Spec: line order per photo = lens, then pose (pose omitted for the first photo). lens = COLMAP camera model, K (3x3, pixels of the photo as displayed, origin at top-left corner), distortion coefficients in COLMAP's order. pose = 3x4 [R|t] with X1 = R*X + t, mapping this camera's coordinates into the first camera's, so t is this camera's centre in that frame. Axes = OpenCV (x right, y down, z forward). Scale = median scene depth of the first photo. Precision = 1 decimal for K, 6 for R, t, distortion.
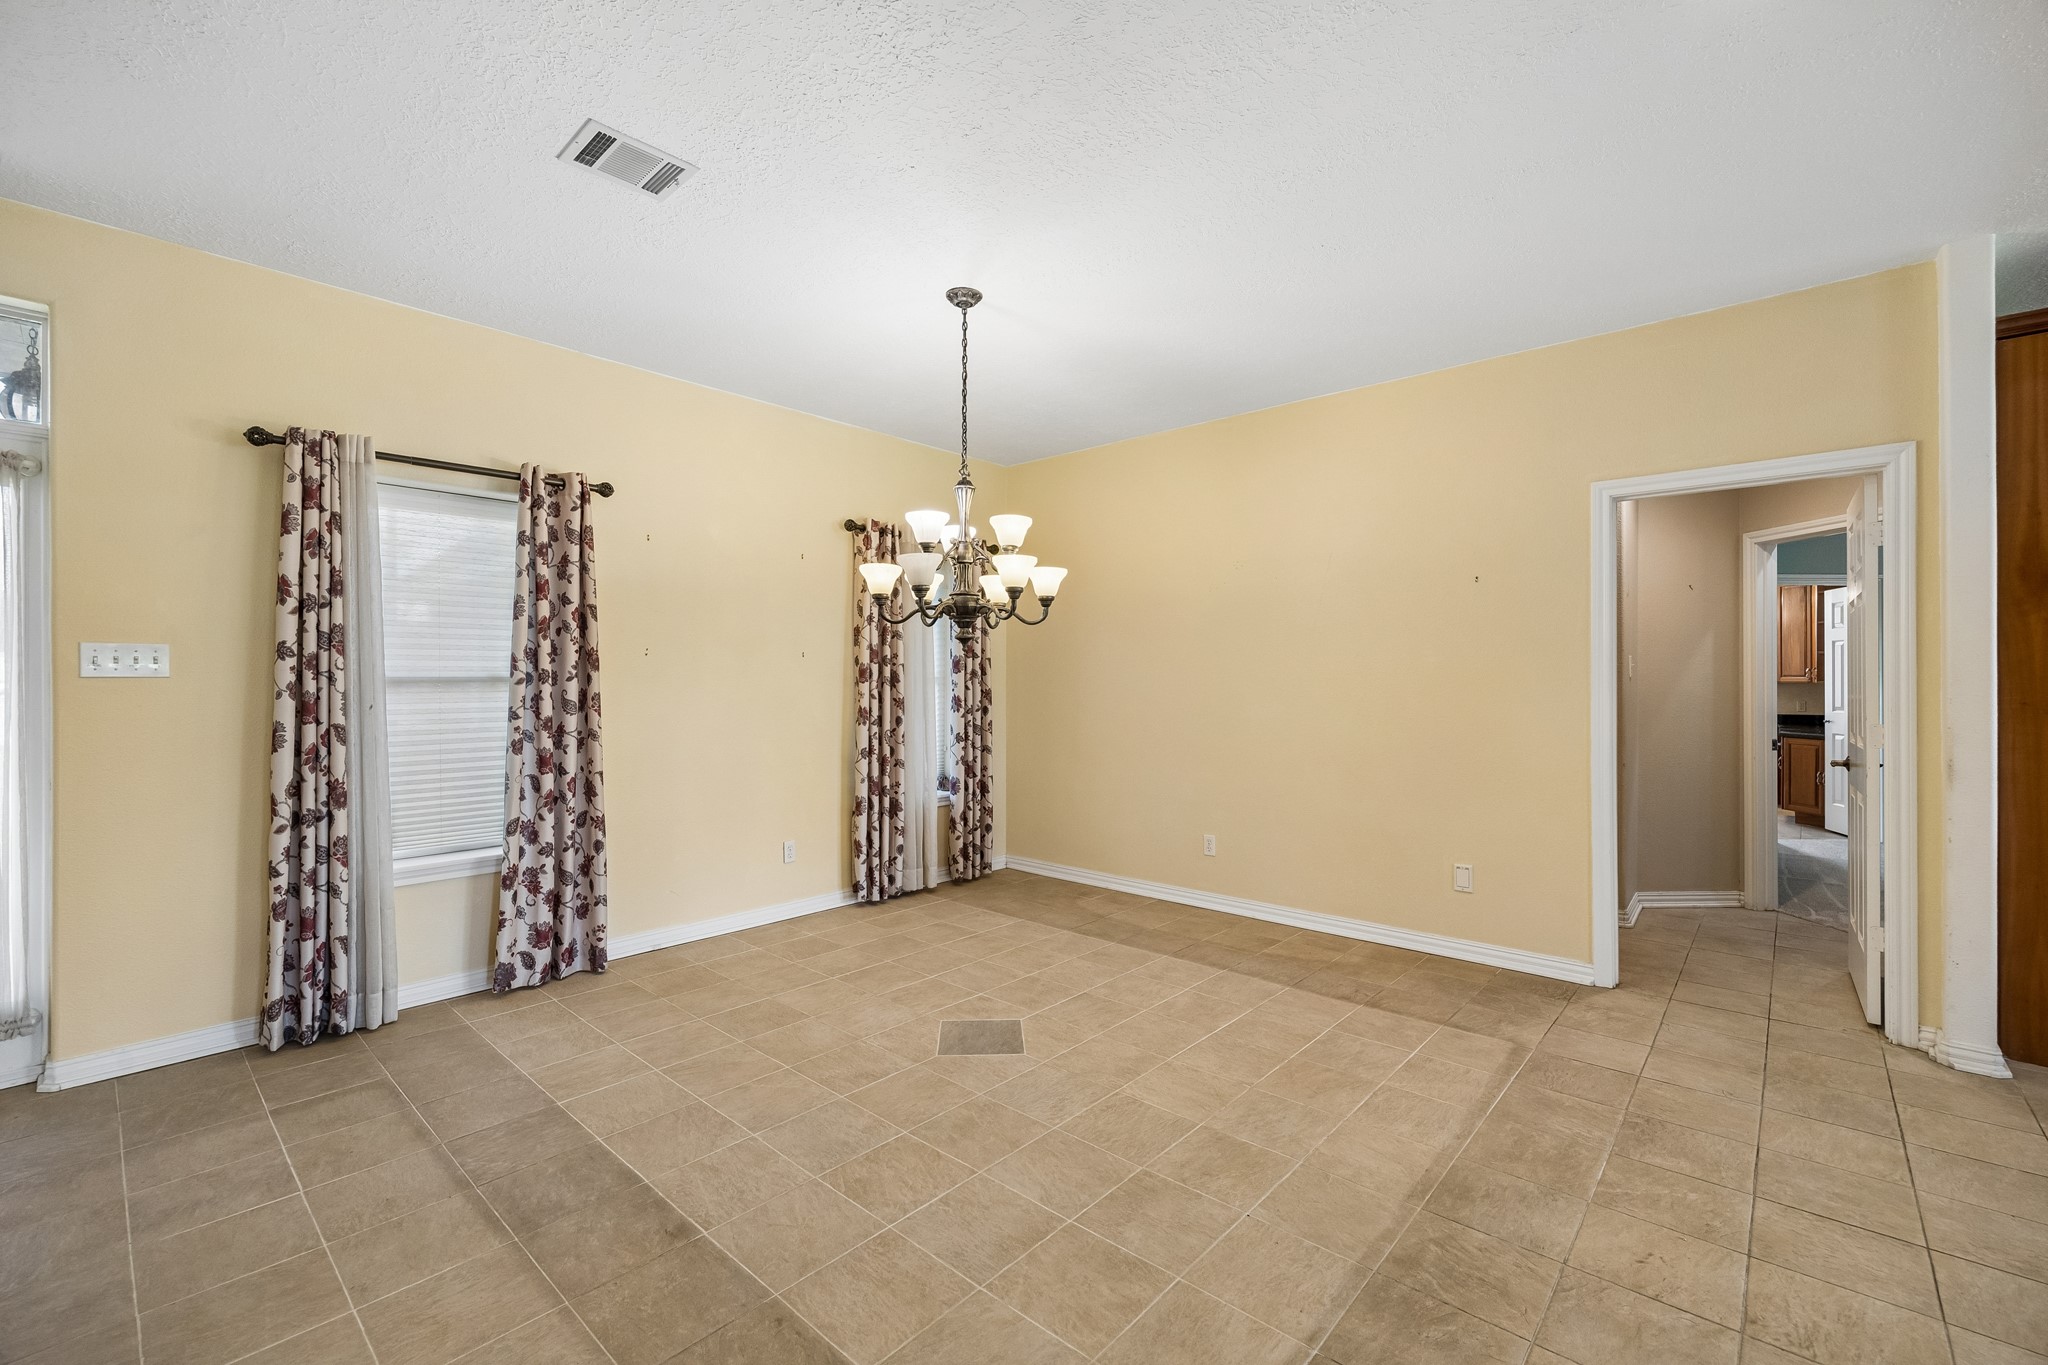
lens RADIAL K [[858.7, 0, 1035.5], [0, 858.7, 679.5], [0, 0, 1]] dist [-0.004029, -0.000572]
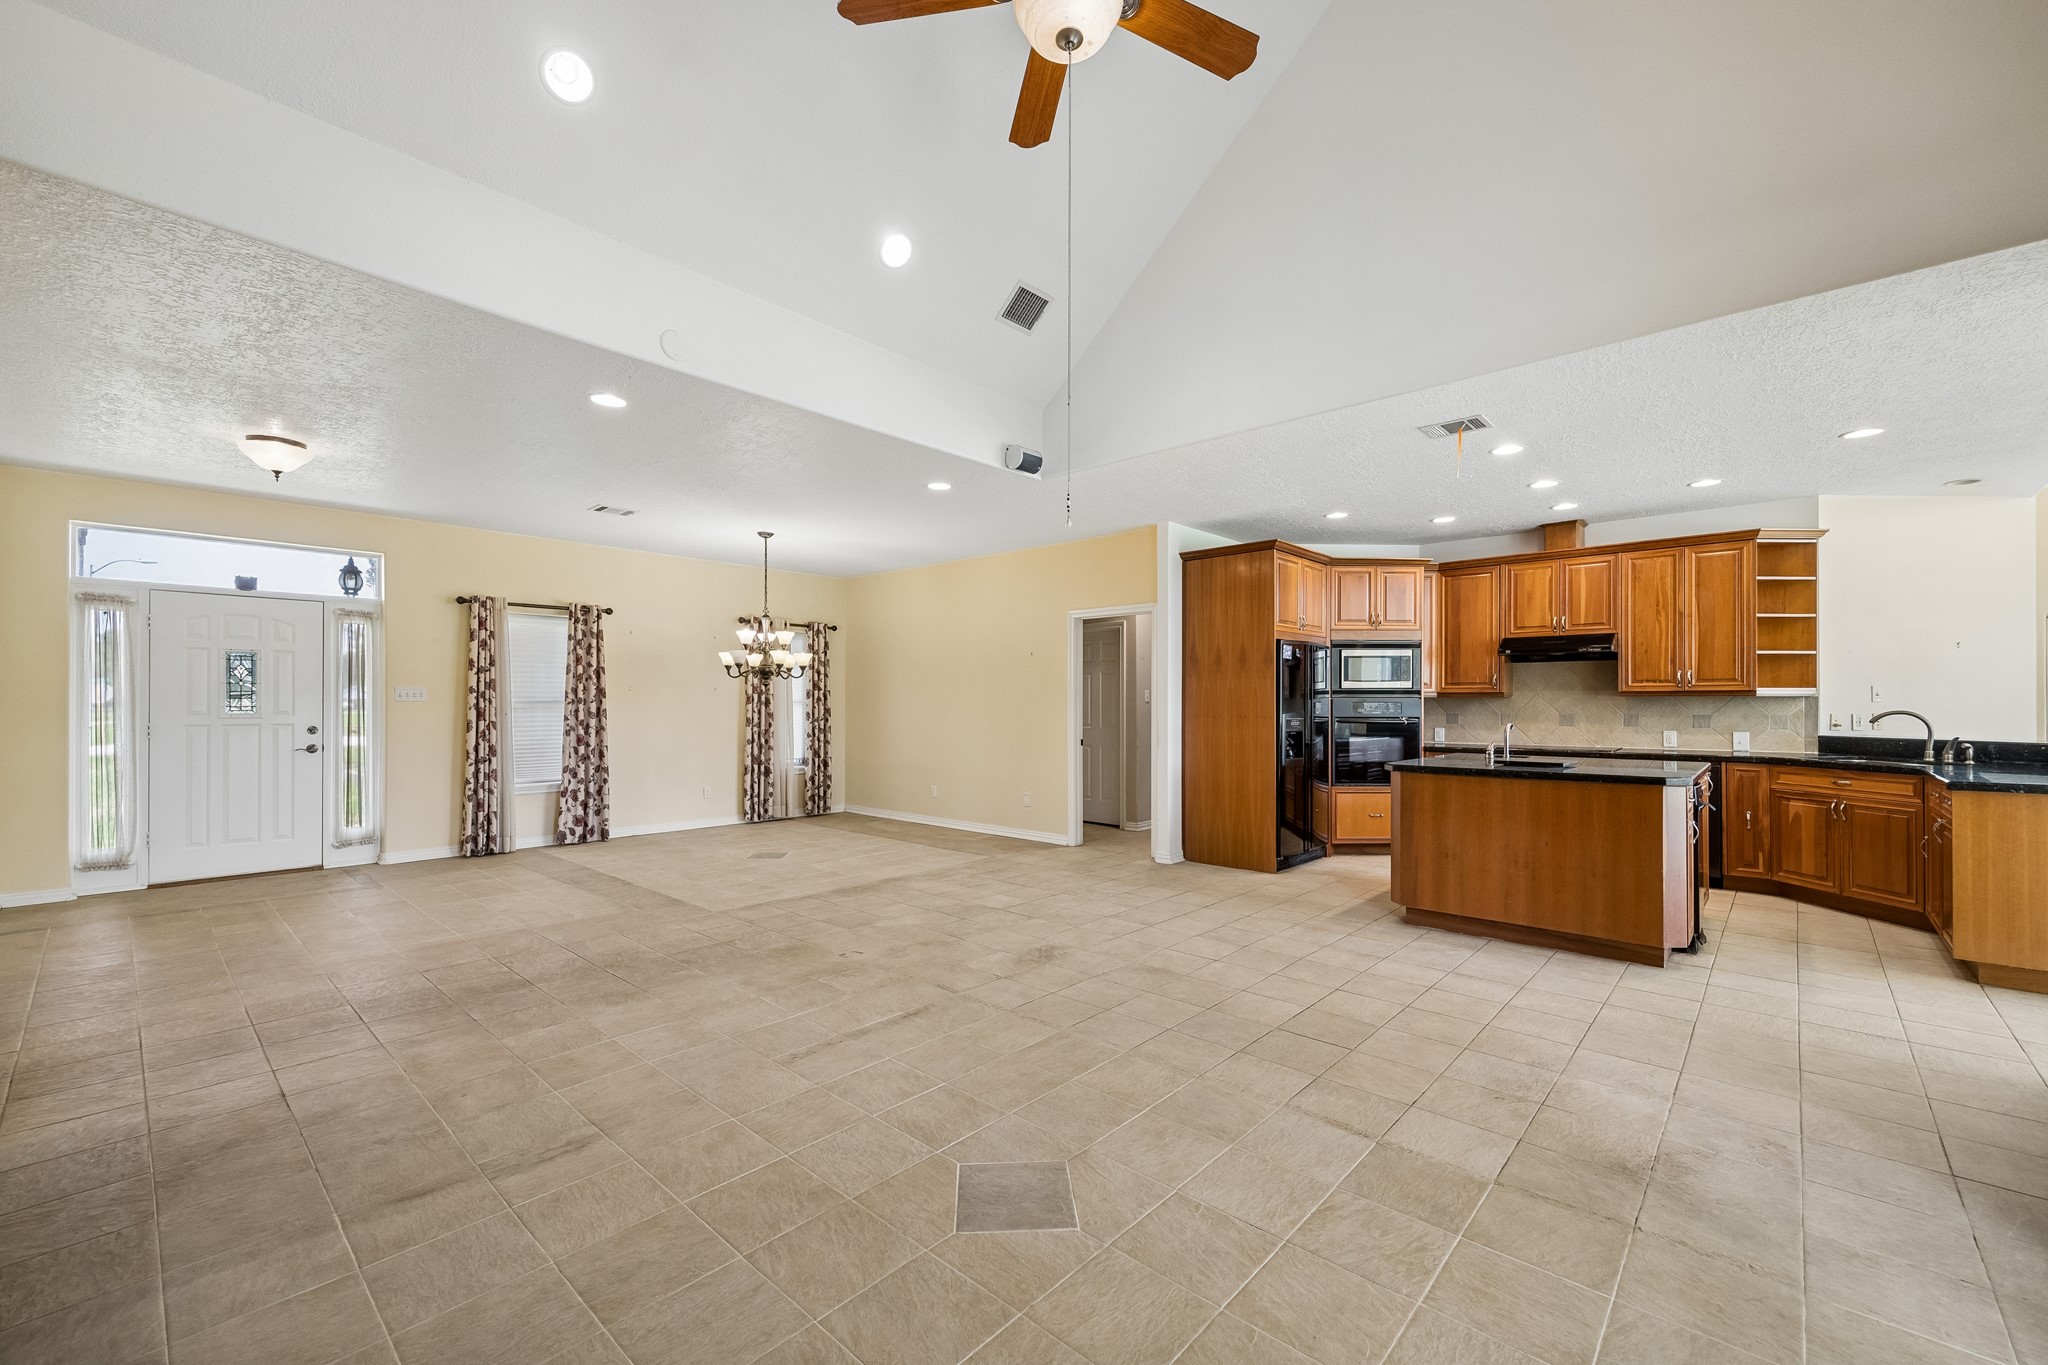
lens RADIAL K [[828.7, 0, 1030.7], [0, 828.7, 701.1], [0, 0, 1]] dist [0.011591, -0.001286]
pose [[0.999958, 0.001645, -0.009050, 0.633054], [-0.001652, 0.999998, -0.000712, -0.003284], [0.009049, 0.000727, 0.999959, -1.180932]]
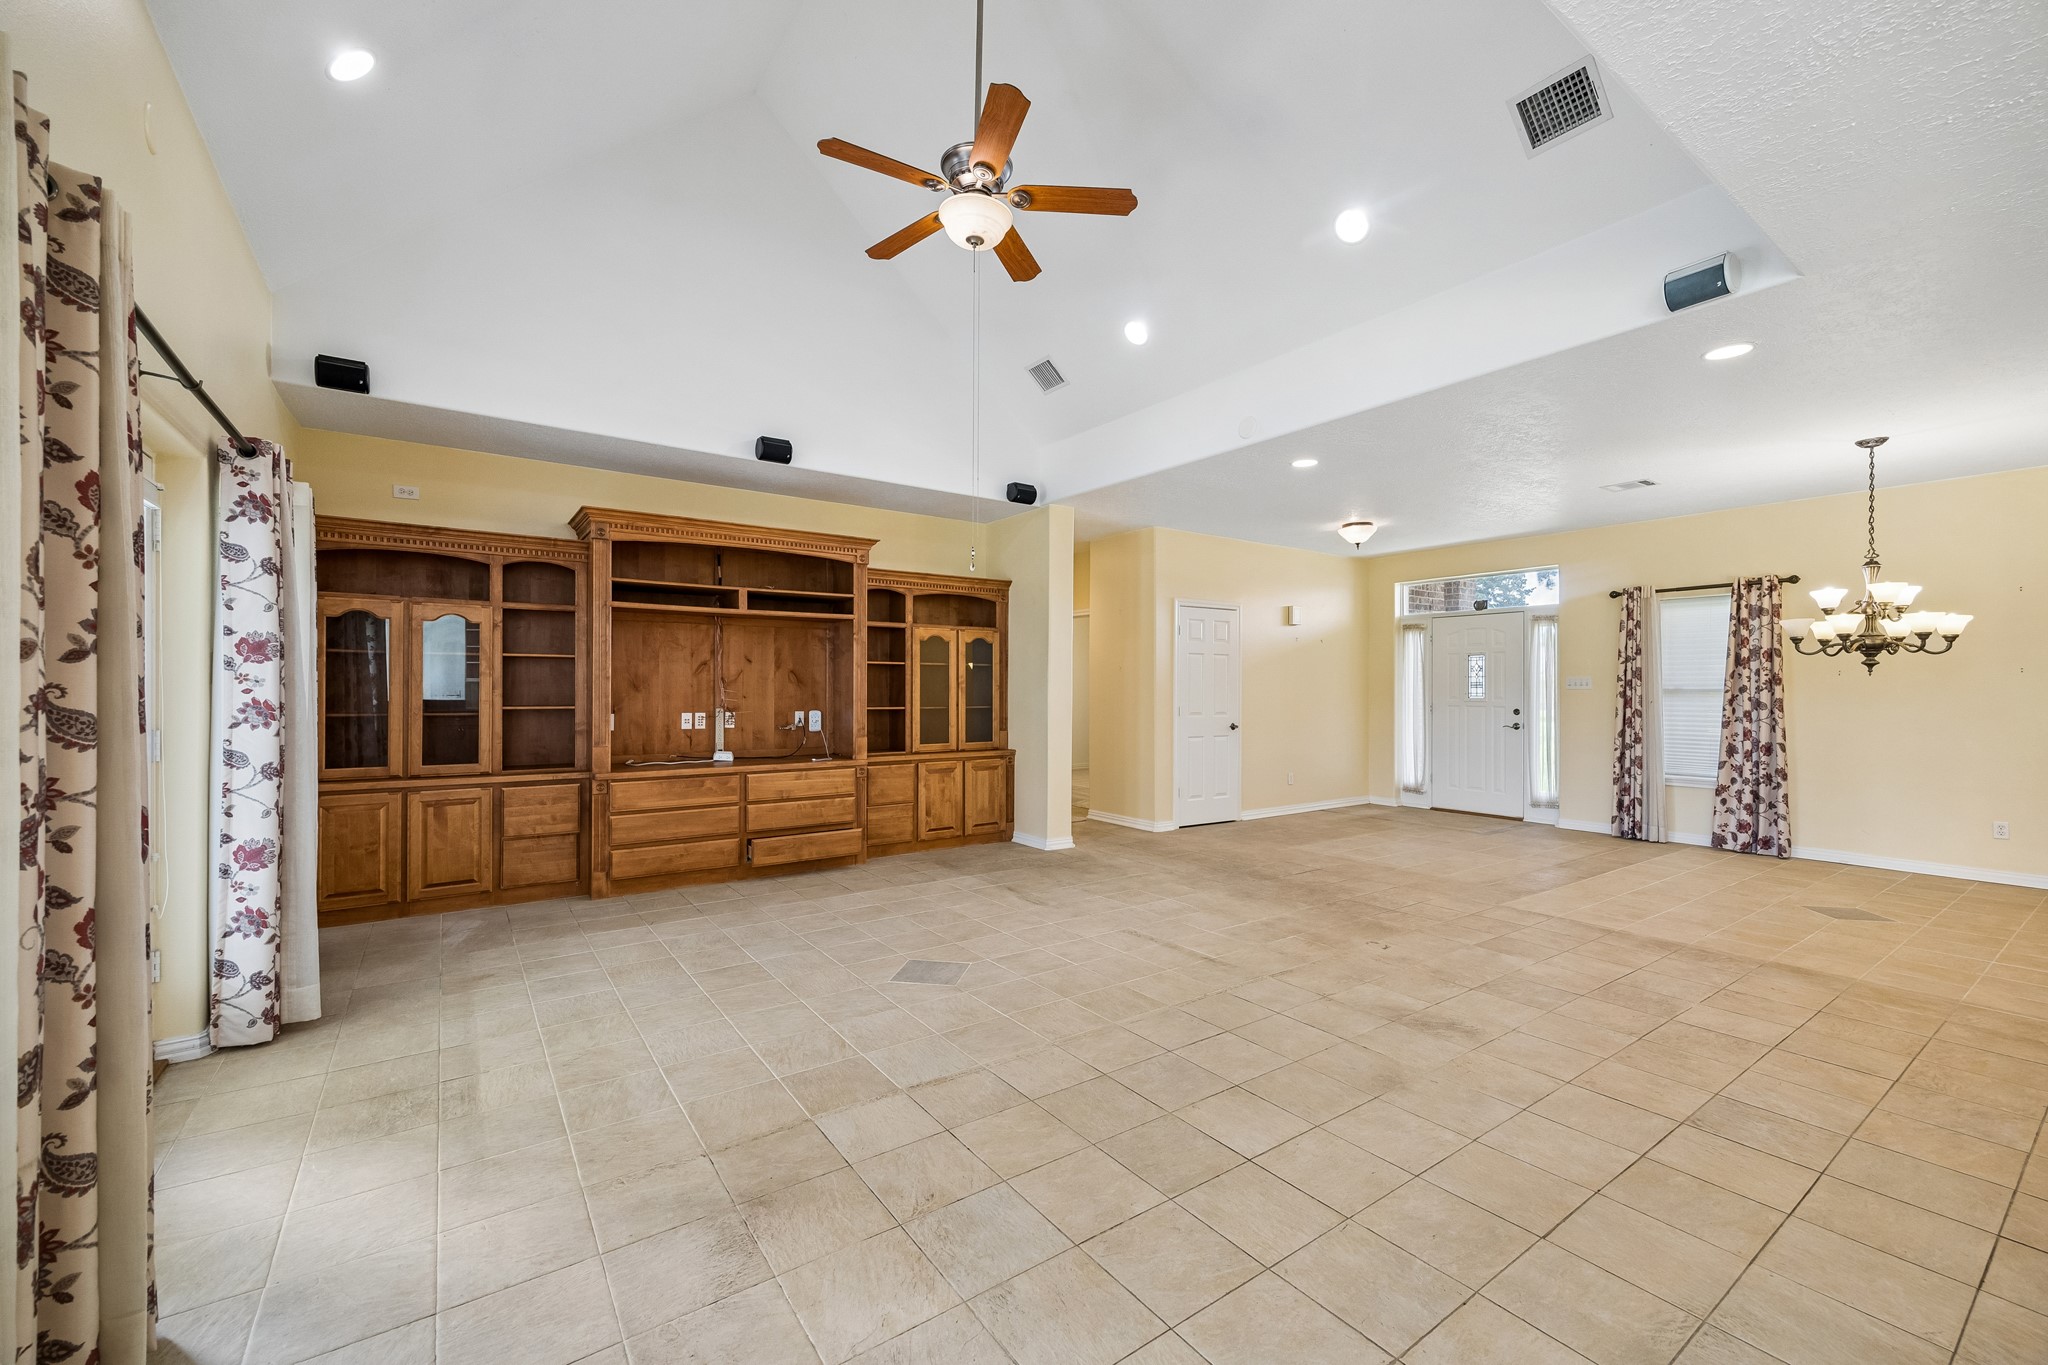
lens RADIAL K [[819.4, 0, 1021.8], [0, 819.4, 684.7], [0, 0, 1]] dist [0.010878, -0.001401]
pose [[-0.229218, -0.005084, -0.973362, 1.692342], [-0.000541, 0.999987, -0.005096, -0.002701], [0.973375, -0.000642, -0.229218, -0.137139]]
